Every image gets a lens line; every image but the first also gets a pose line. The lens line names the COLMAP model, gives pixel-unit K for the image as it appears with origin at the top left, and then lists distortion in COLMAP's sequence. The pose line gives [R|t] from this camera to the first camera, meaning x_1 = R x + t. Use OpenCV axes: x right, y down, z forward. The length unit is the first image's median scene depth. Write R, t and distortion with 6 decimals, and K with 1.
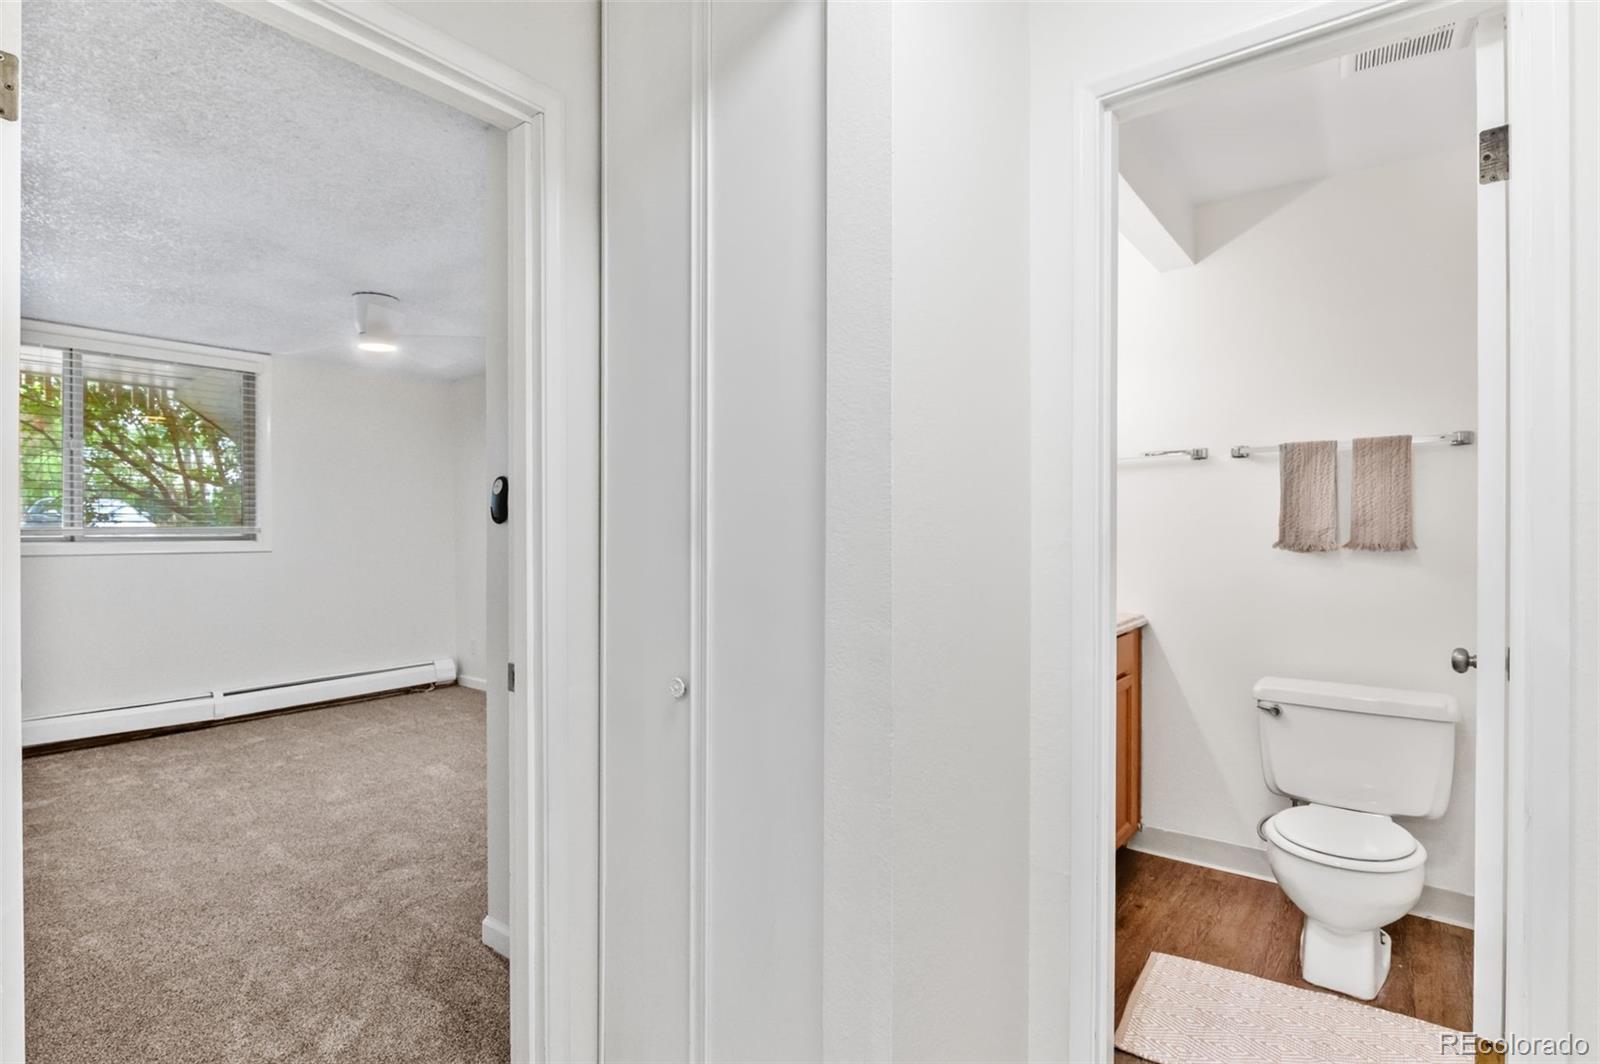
lens RADIAL K [[807.3, 0, 800.0], [0, 807.3, 532.0], [0, 0, 1]] dist [0.004570, 0.000628]
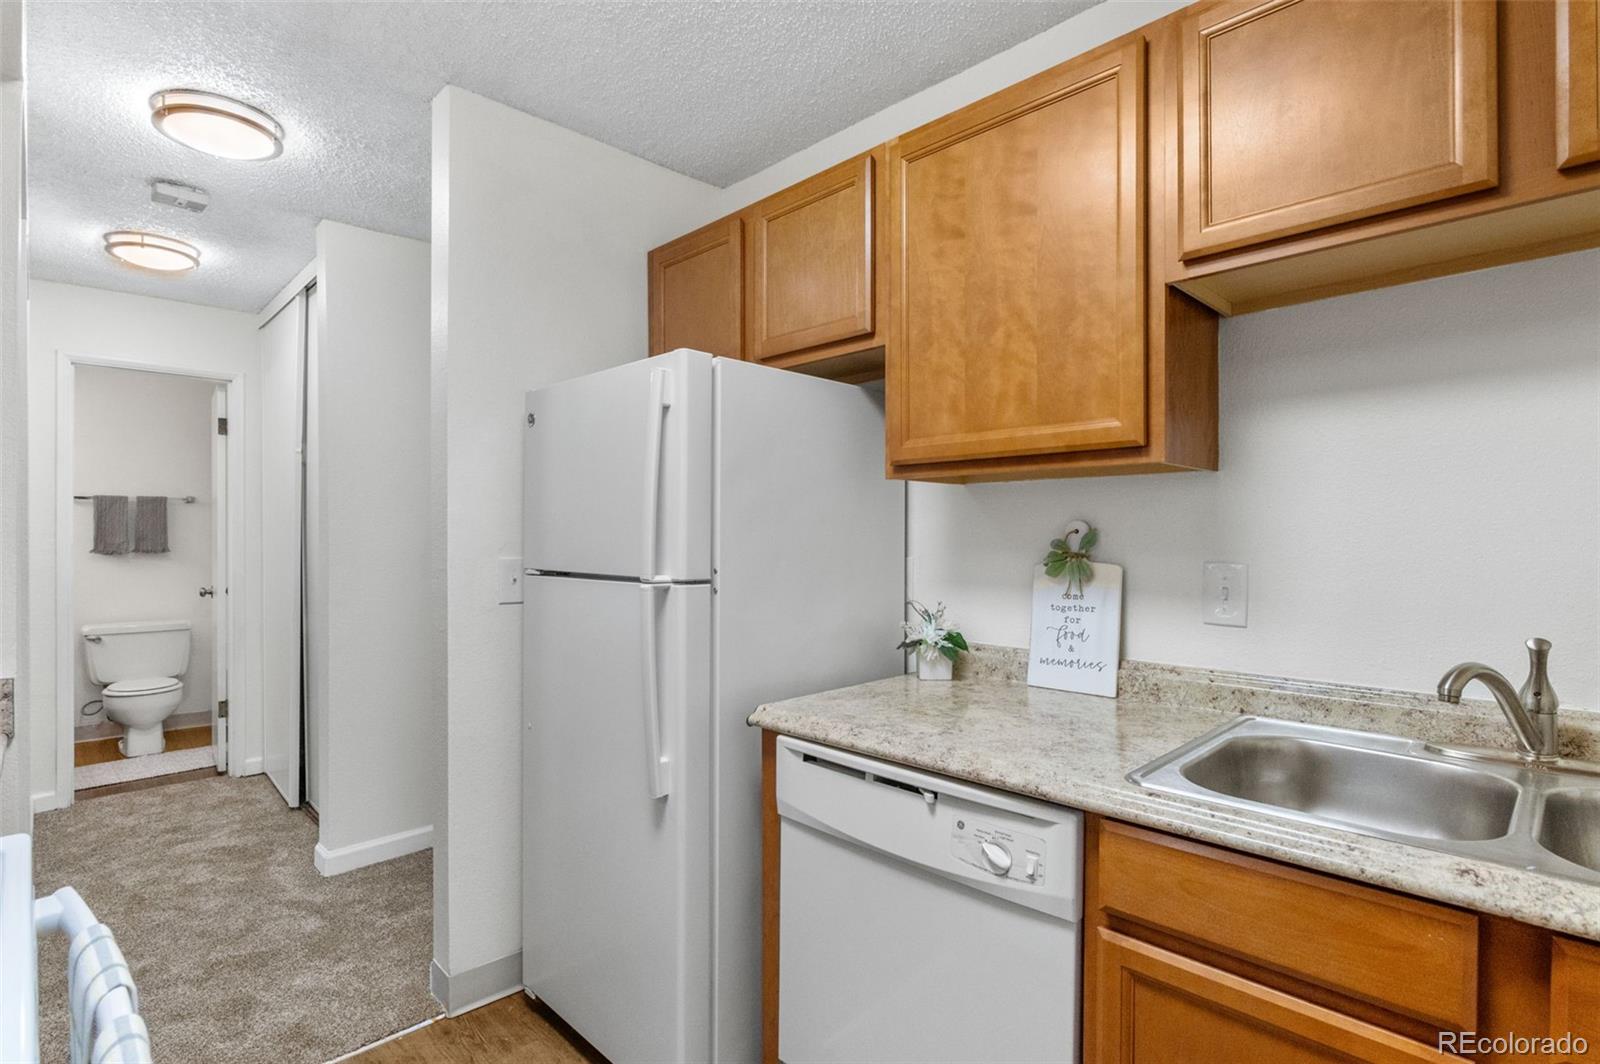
lens RADIAL K [[807.3, 0, 800.0], [0, 807.3, 532.0], [0, 0, 1]] dist [0.004570, 0.000628]
pose [[0.178482, 0.009012, 0.983902, -0.965664], [0.005581, 0.999933, -0.010172, 0.000428], [-0.983927, 0.007307, 0.178420, -0.933028]]
